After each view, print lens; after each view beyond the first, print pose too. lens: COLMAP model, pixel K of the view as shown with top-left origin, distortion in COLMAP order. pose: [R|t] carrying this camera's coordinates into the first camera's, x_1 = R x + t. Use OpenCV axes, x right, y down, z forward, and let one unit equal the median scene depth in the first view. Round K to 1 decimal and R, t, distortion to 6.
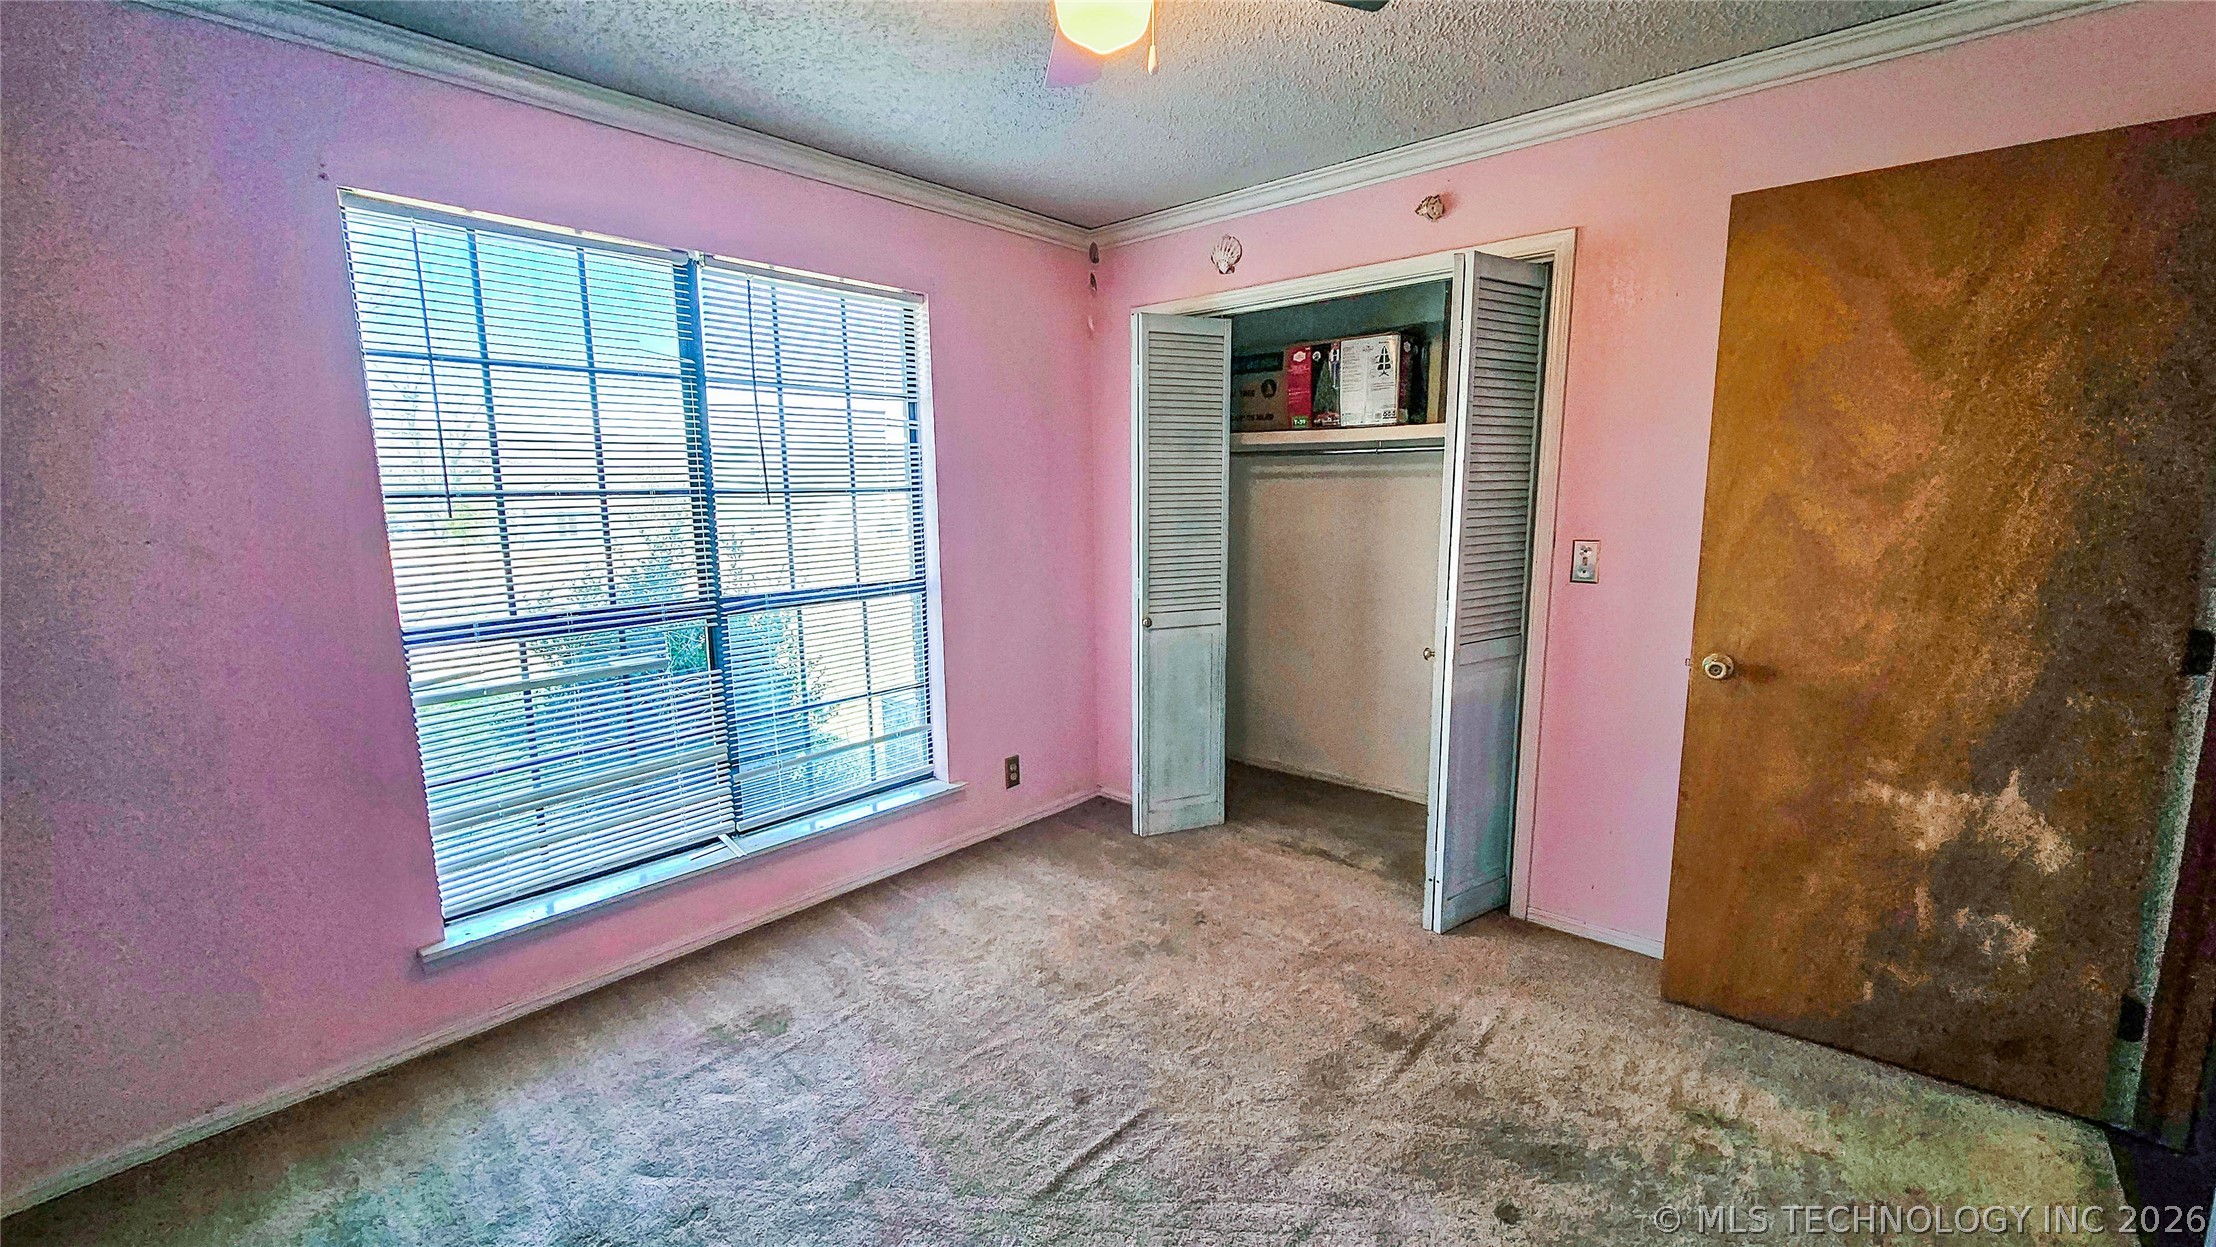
lens RADIAL K [[900.6, 0, 1113.3], [0, 900.6, 621.6], [0, 0, 1]] dist [0.000770, 0.000895]
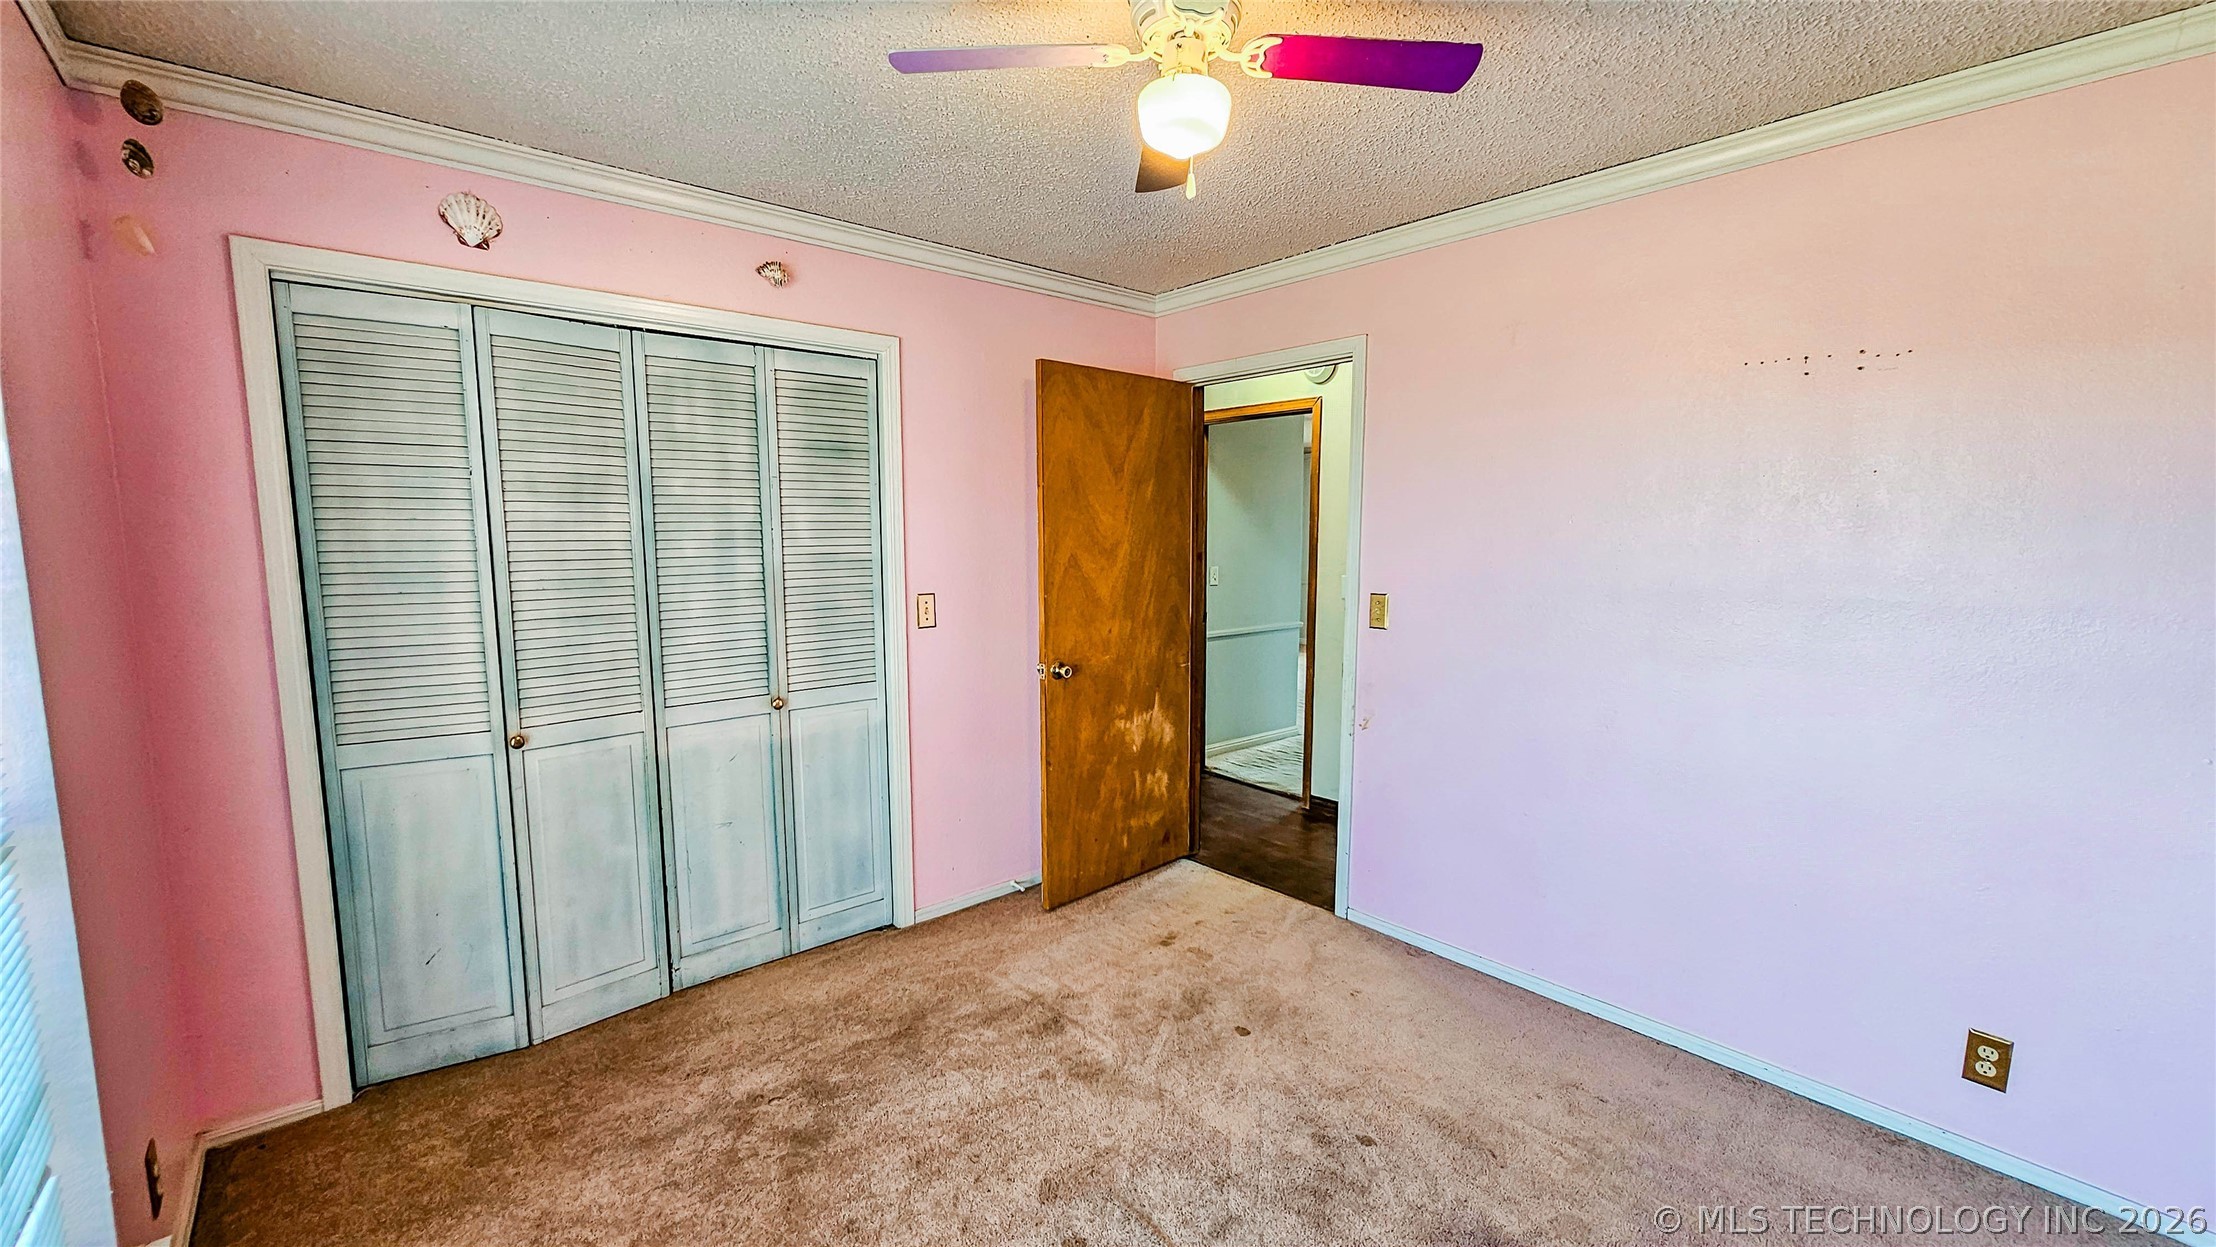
lens RADIAL K [[900.6, 0, 1108.8], [0, 900.6, 627.2], [0, 0, 1]] dist [0.000770, 0.000895]
pose [[0.140209, -0.102142, 0.984839, -0.827753], [0.140192, 0.986692, 0.082376, -0.140613], [-0.980147, 0.126517, 0.152662, 0.729114]]
